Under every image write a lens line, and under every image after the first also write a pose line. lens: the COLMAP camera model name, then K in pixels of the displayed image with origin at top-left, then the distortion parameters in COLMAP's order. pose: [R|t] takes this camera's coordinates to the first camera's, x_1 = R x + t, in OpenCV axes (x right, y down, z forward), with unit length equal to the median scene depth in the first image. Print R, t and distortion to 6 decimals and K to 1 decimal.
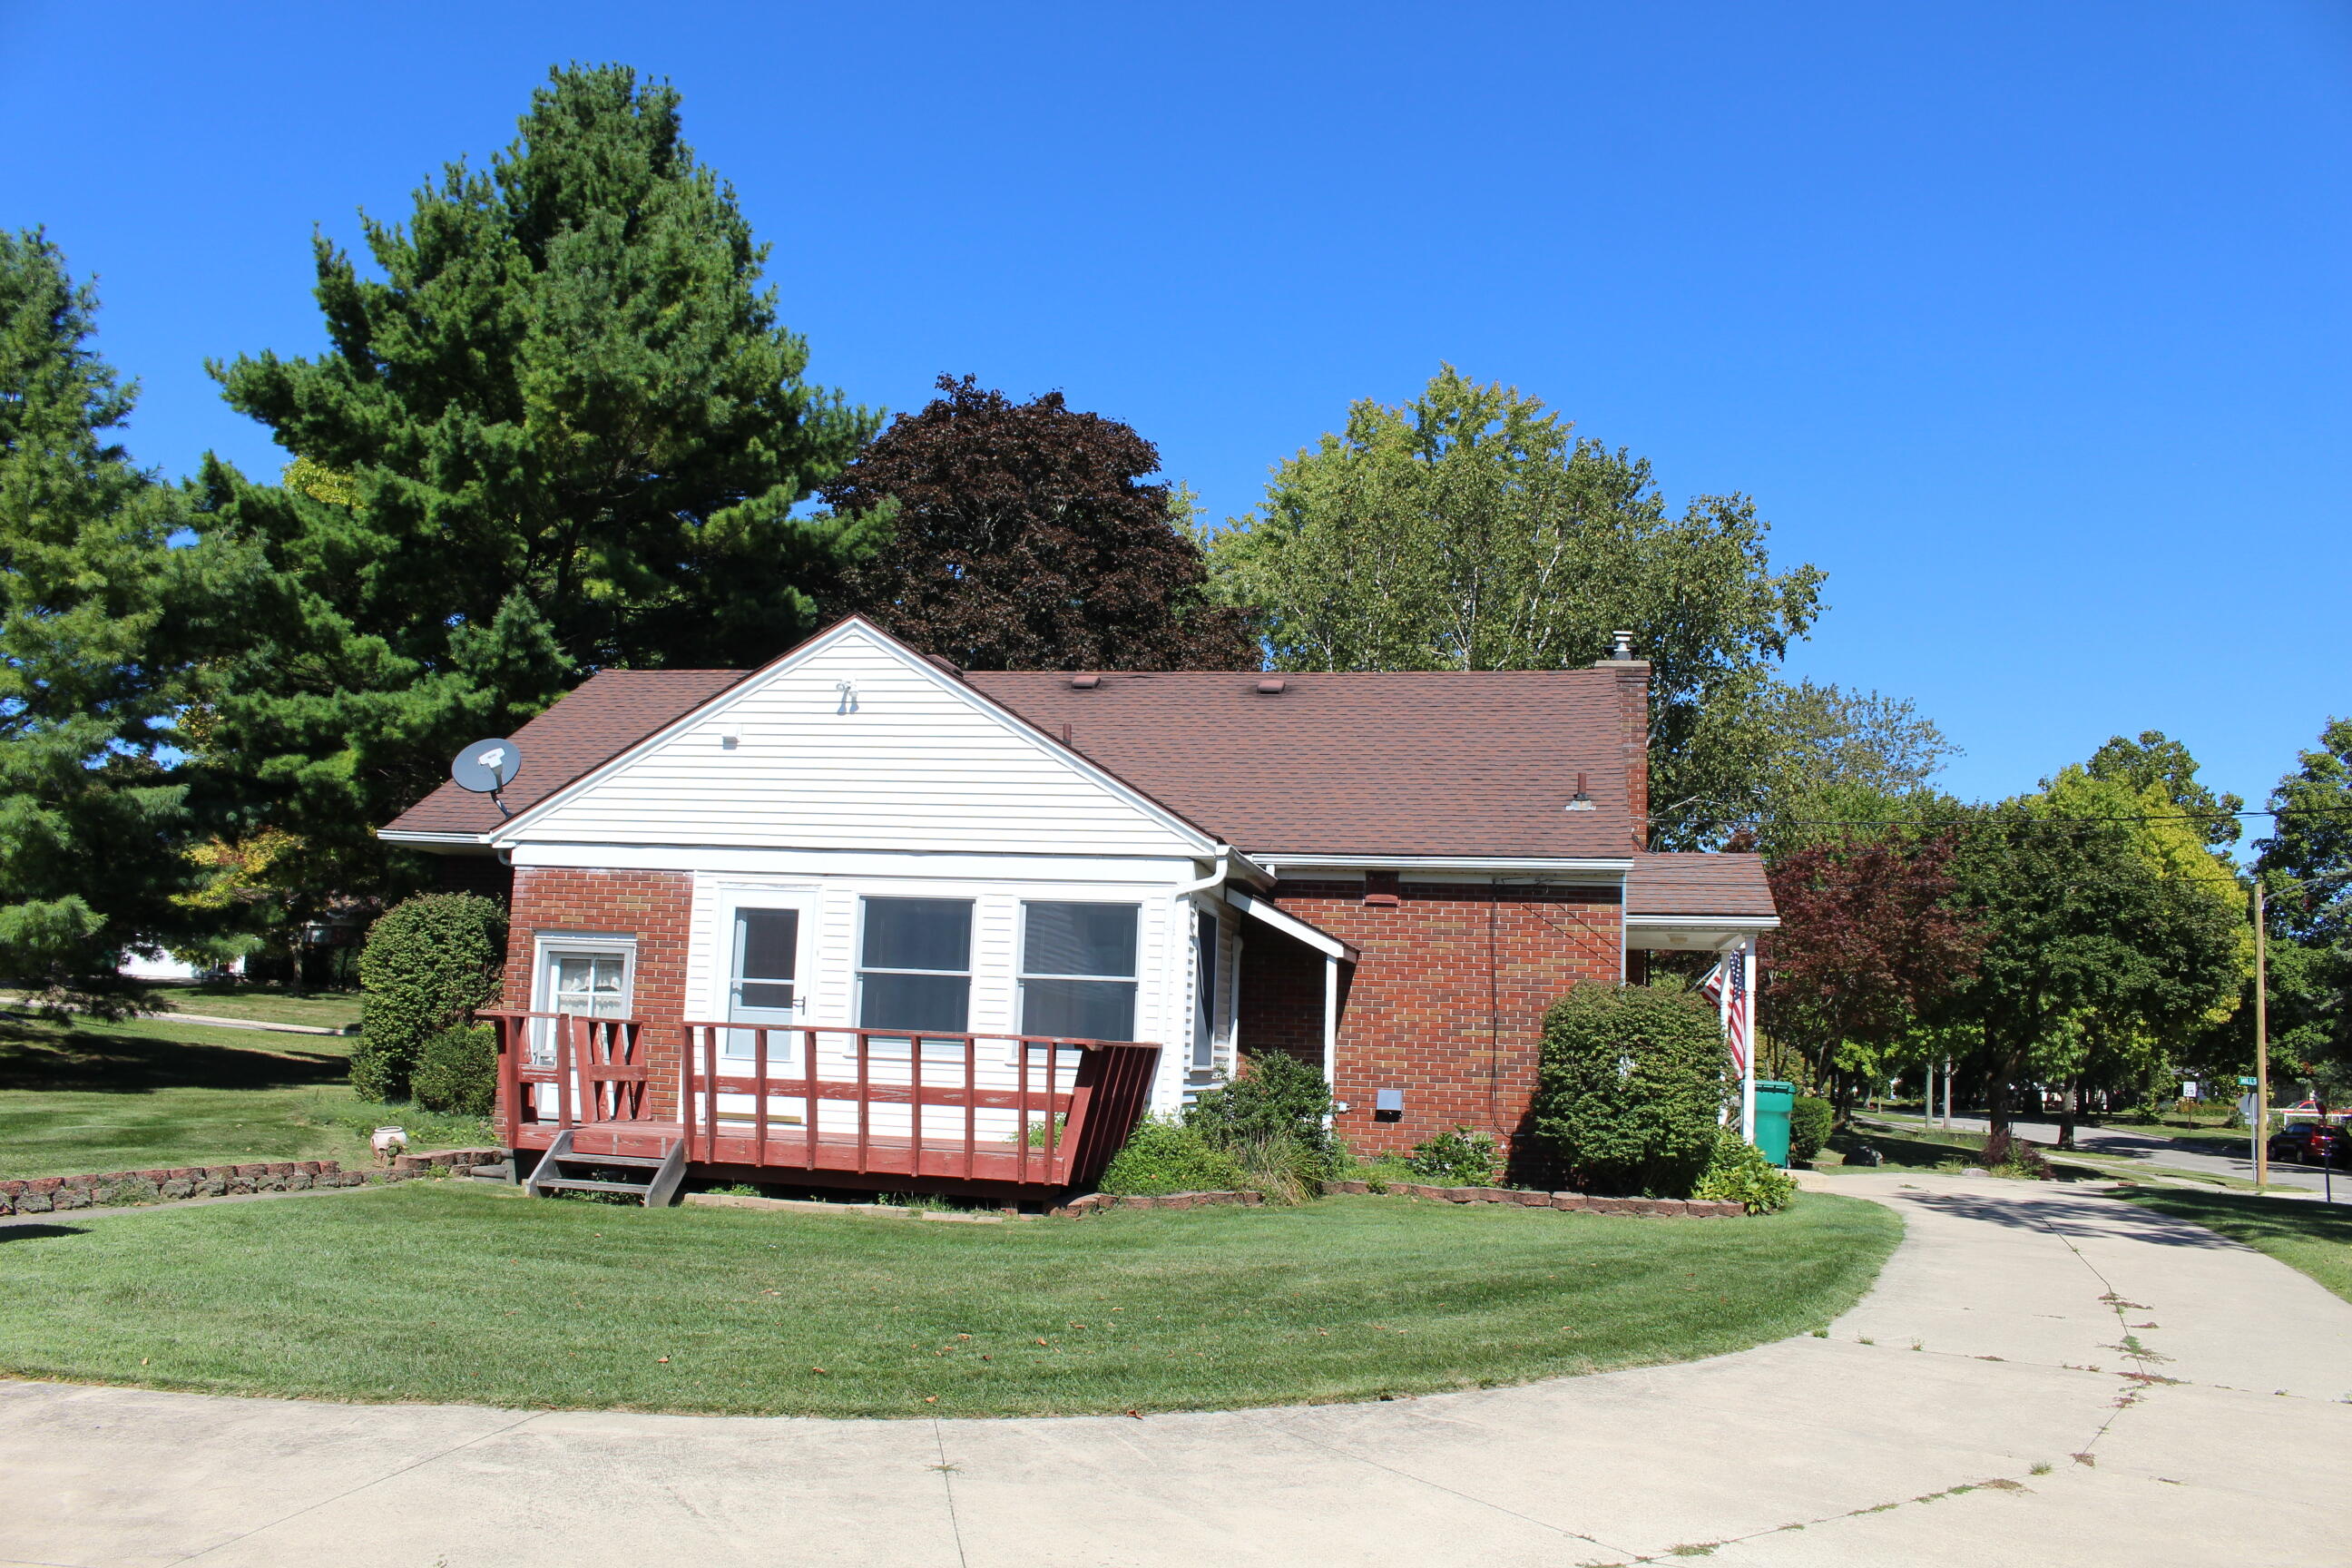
lens RADIAL K [[1948.5, 0, 1176.0], [0, 1948.5, 784.0], [0, 0, 1]] dist [-0.054052, 0.000066]
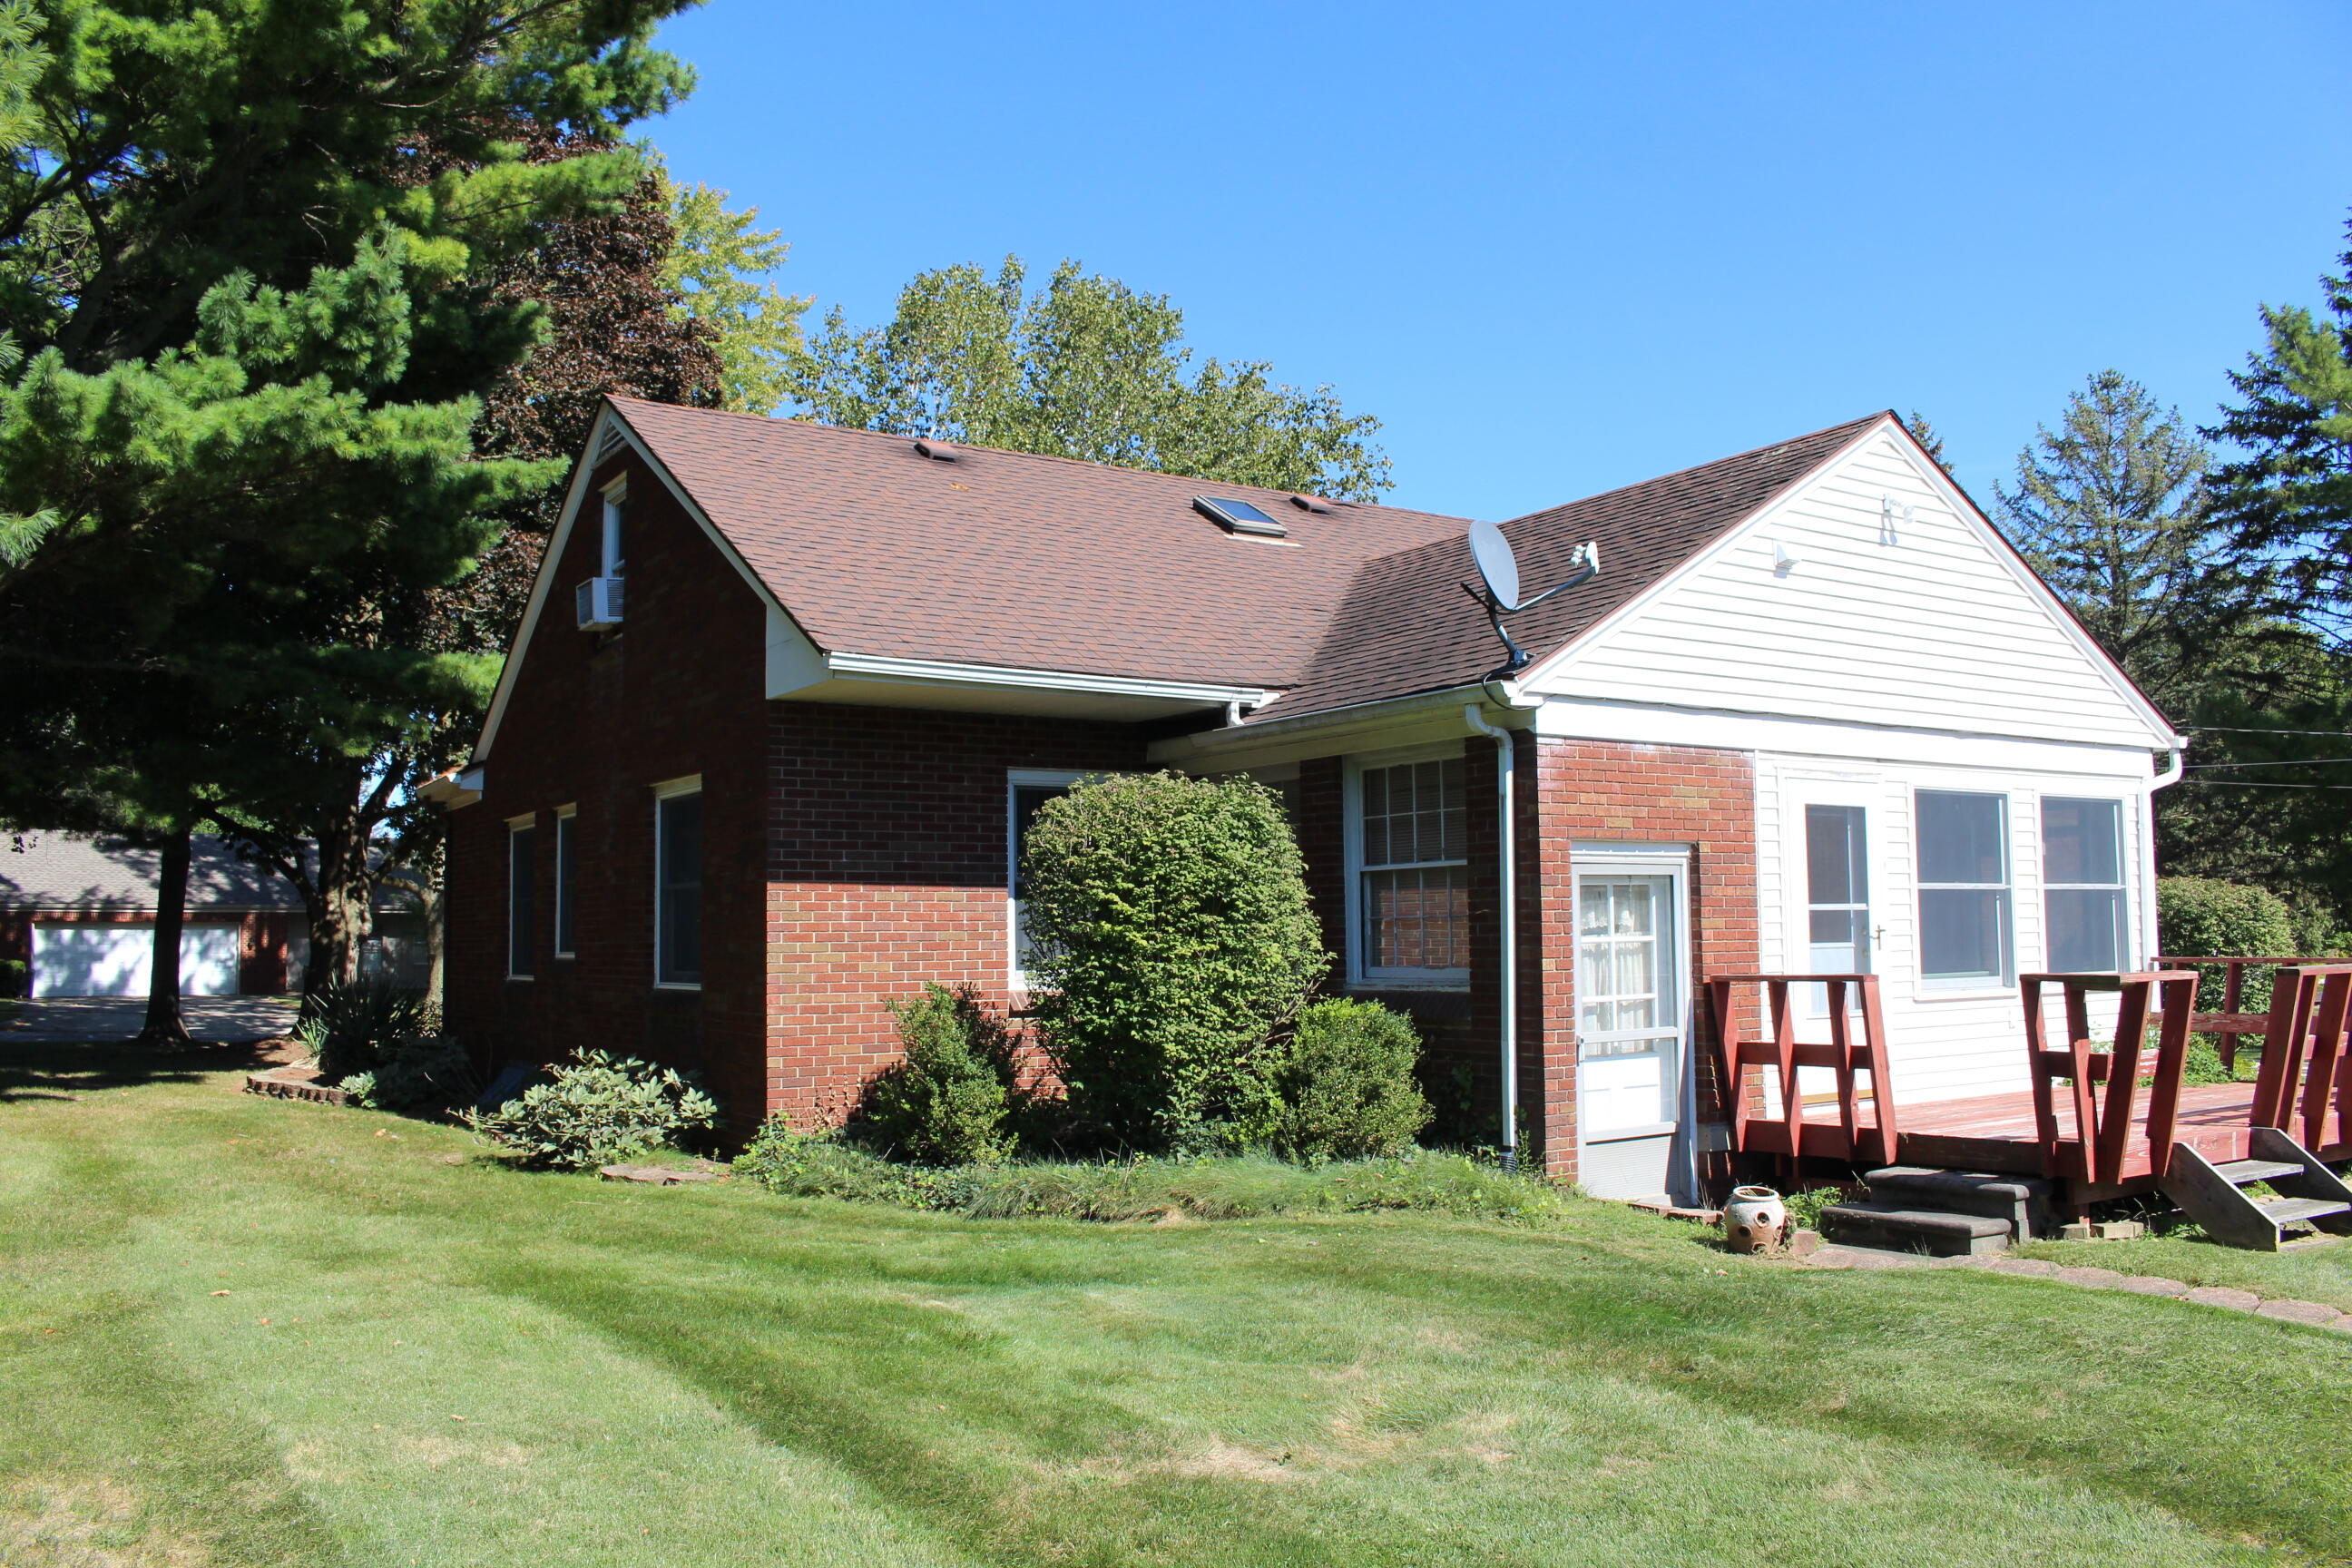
lens RADIAL K [[1944.3, 0, 1184.2], [0, 1944.3, 773.4], [0, 0, 1]] dist [-0.156070, 0.134015]
pose [[0.694366, 0.010135, 0.719551, -0.880157], [-0.056188, 0.997612, 0.040170, 0.036913], [-0.717425, -0.068323, 0.693277, 0.678863]]
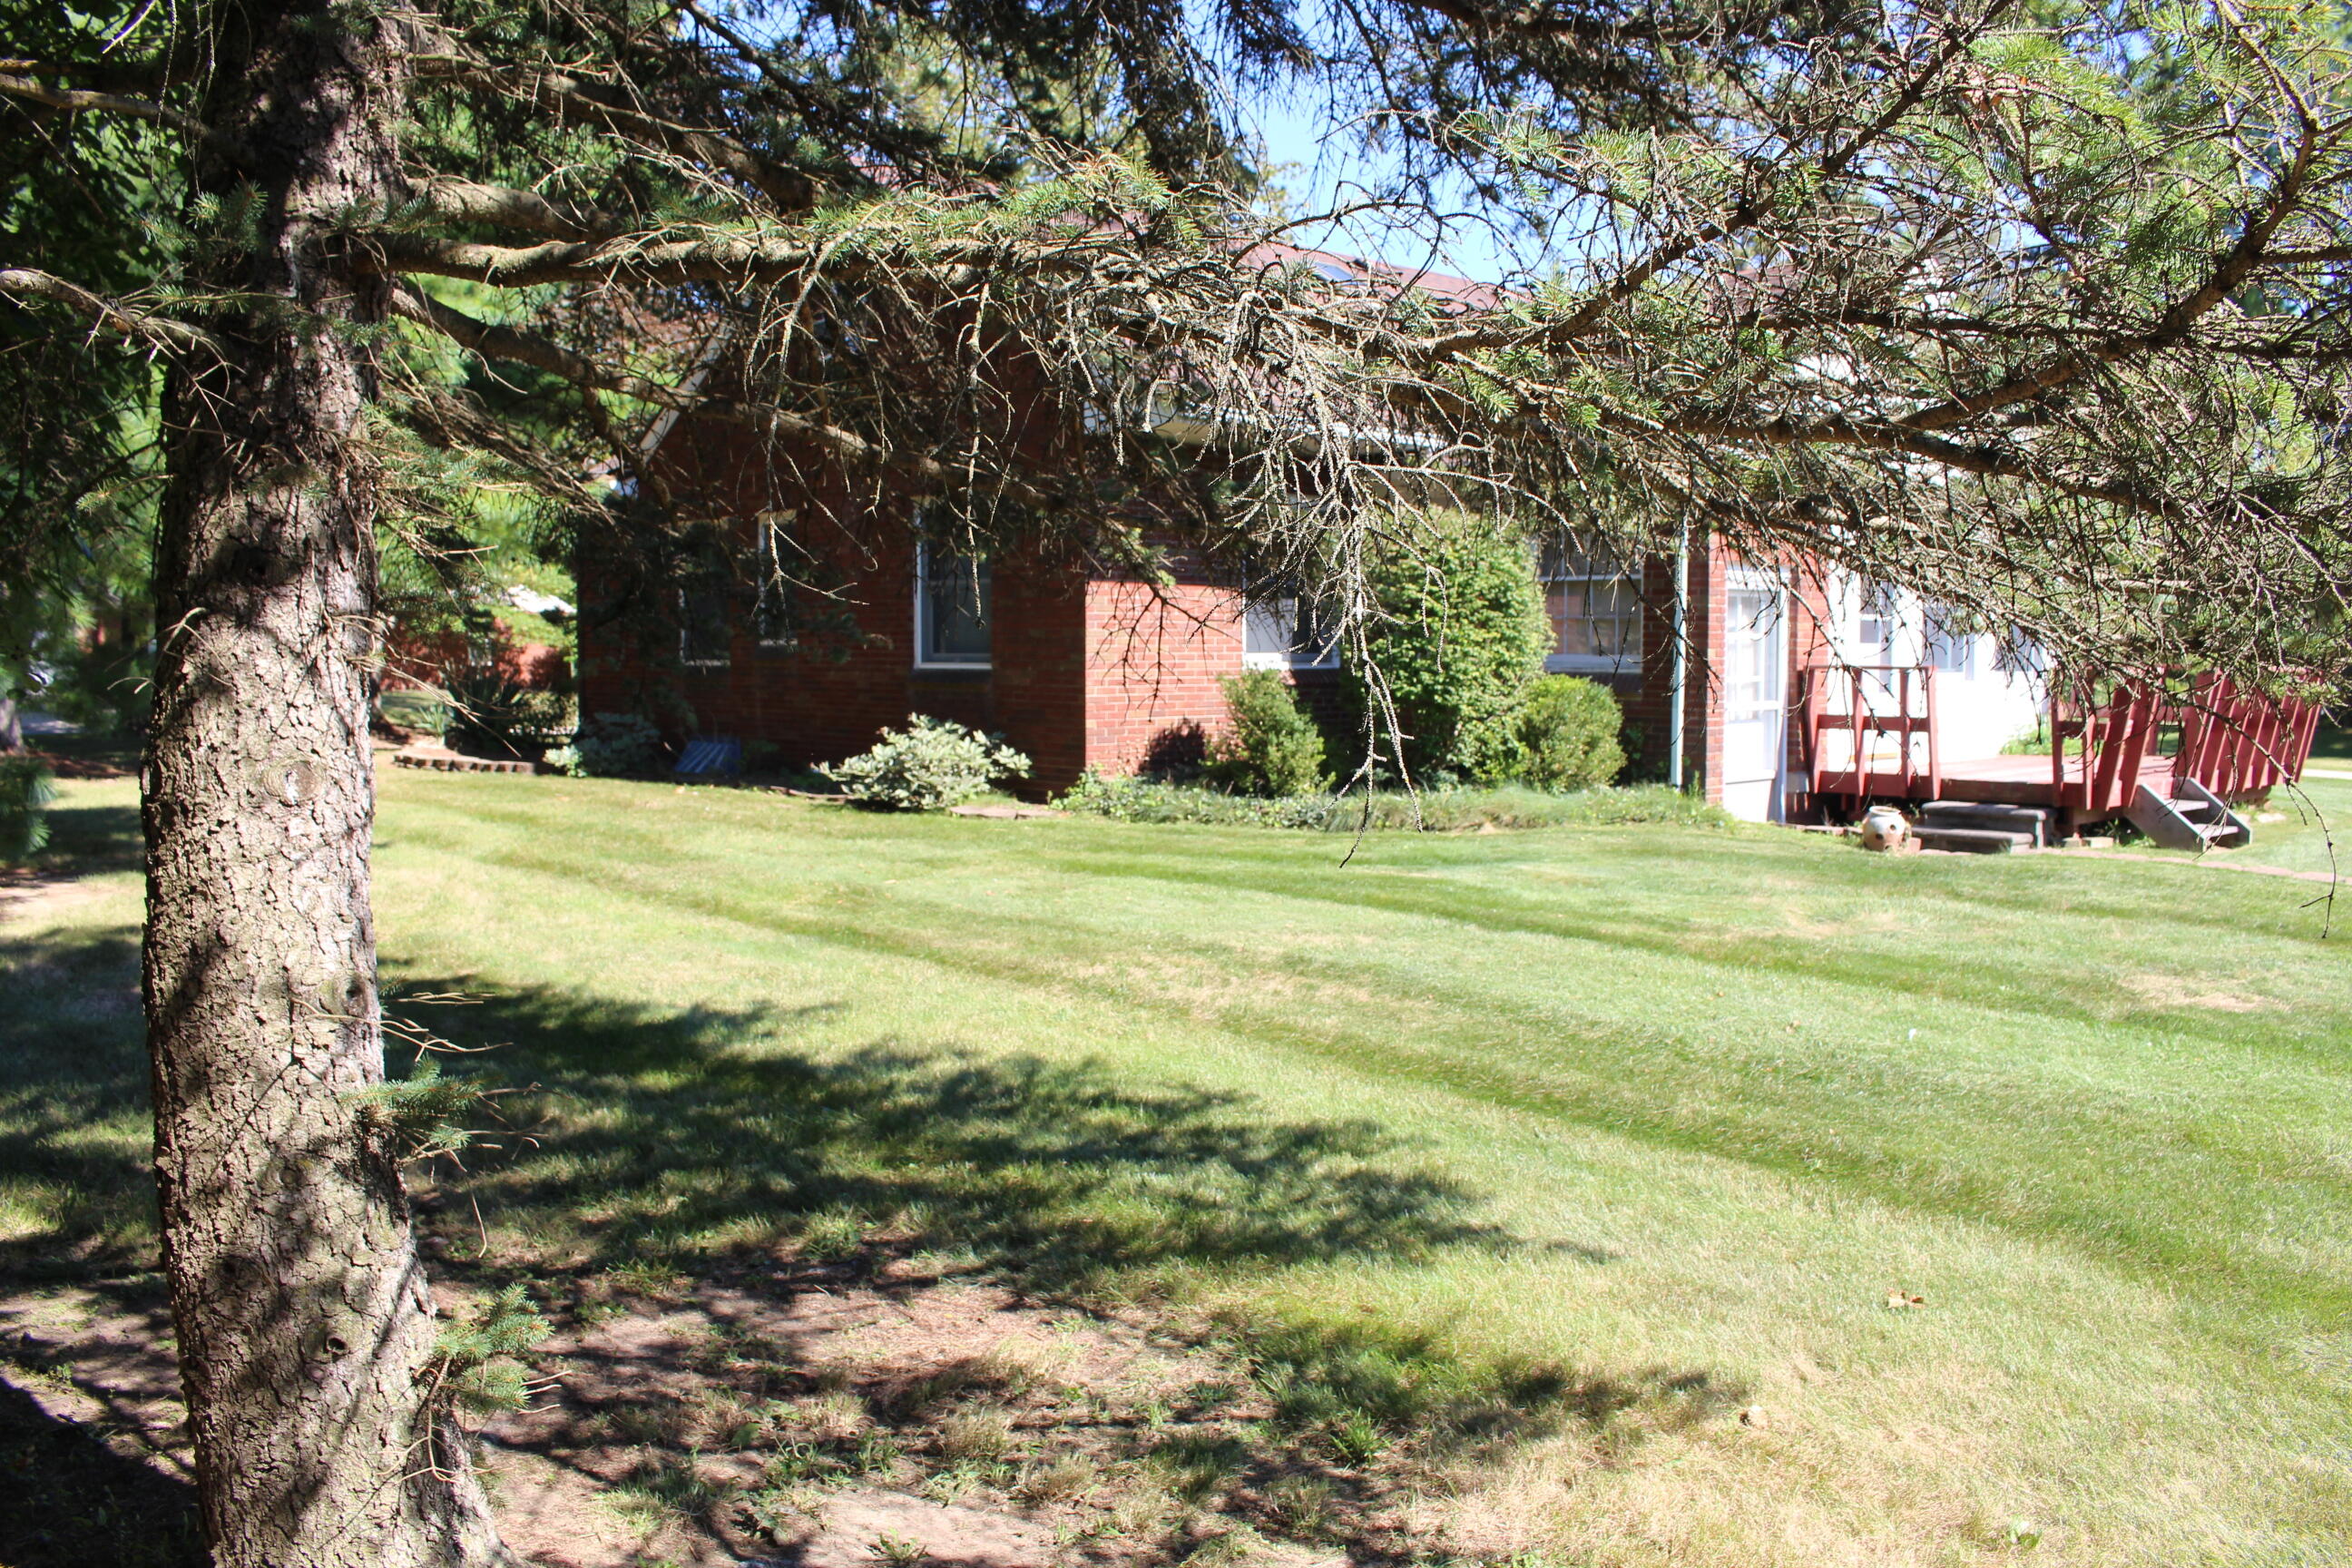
lens RADIAL K [[1963.7, 0, 1175.2], [0, 1963.7, 766.8], [0, 0, 1]] dist [-0.157510, 0.135002]
pose [[0.577708, -0.093339, 0.810889, -1.176211], [-0.087473, 0.980640, 0.175197, 0.036190], [-0.811543, -0.172144, 0.558359, 0.723174]]
